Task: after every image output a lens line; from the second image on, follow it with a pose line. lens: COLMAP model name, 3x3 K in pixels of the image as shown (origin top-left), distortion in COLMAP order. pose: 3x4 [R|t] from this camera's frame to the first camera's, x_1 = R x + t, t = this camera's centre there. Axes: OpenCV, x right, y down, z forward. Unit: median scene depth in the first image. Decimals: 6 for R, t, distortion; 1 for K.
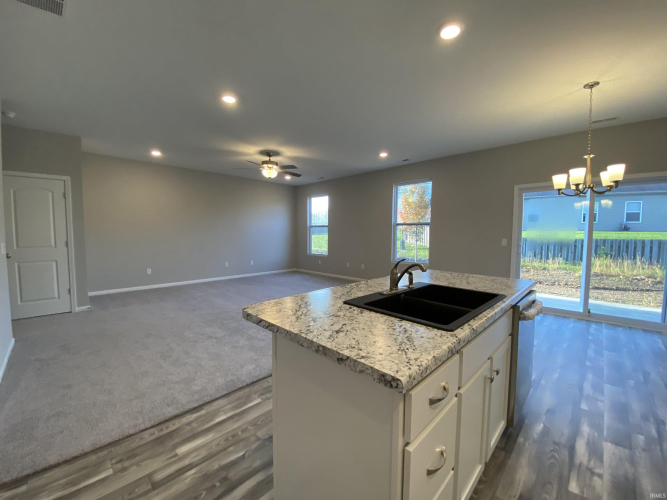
lens RADIAL K [[270.6, 0, 333.5], [0, 270.6, 250.0], [0, 0, 1]] dist [0.018799, -0.017947]
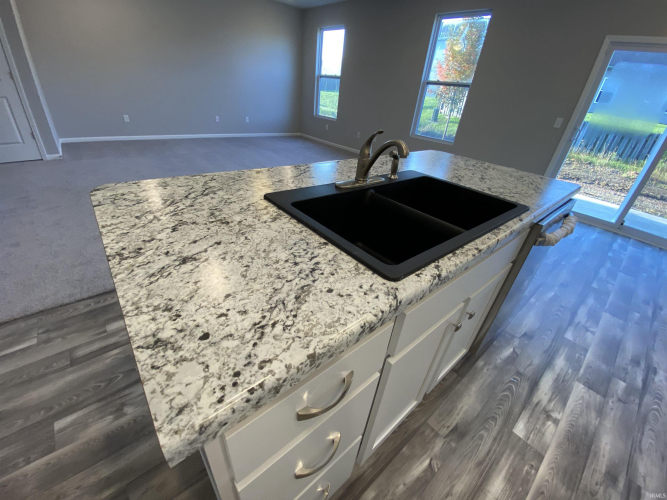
lens RADIAL K [[274.3, 0, 333.5], [0, 274.3, 250.0], [0, 0, 1]] dist [0.020674, -0.021362]
pose [[0.992859, 0.115807, -0.028619, 0.196213], [-0.091012, 0.890464, 0.445859, 0.004208], [0.077118, -0.440071, 0.894646, 0.319561]]
